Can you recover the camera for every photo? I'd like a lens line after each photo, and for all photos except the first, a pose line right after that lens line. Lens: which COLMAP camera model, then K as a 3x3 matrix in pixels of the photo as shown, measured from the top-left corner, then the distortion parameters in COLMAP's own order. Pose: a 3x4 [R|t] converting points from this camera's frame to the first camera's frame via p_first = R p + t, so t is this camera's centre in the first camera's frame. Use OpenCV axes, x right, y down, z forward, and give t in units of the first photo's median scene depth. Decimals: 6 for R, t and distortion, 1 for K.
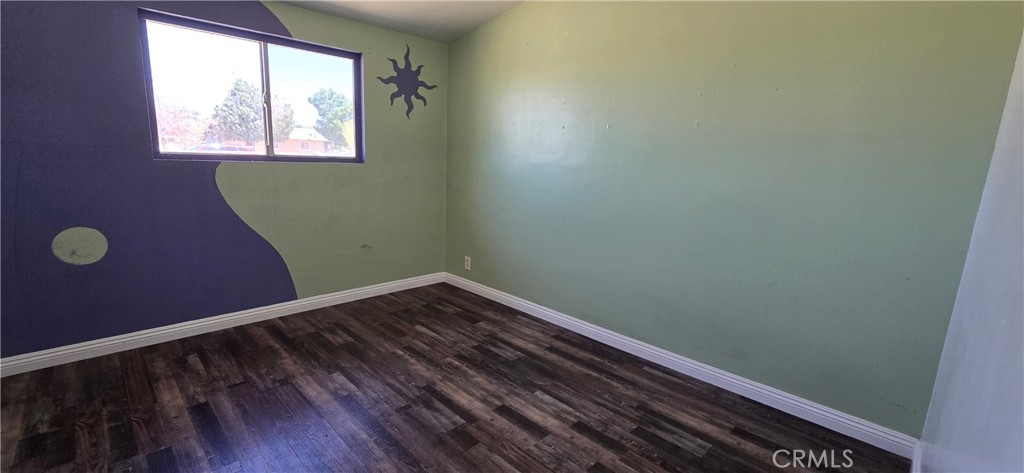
lens RADIAL K [[423.8, 0, 508.0], [0, 423.8, 236.9], [0, 0, 1]] dist [-0.001031, 0.001018]
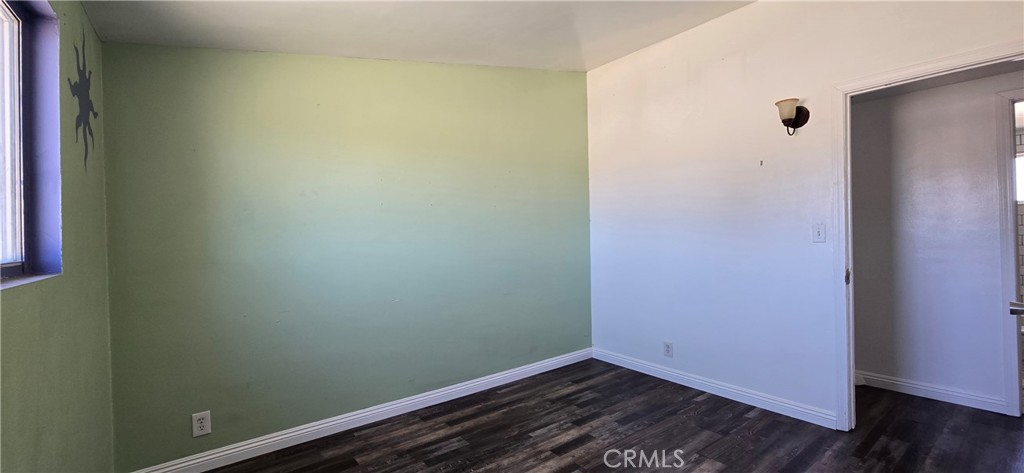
lens RADIAL K [[423.8, 0, 508.8], [0, 423.8, 235.1], [0, 0, 1]] dist [-0.001031, 0.001018]
pose [[0.124027, -0.040515, 0.991451, -0.958539], [0.208998, 0.977819, 0.013814, -0.174340], [-0.970019, 0.205498, 0.129743, 0.724190]]
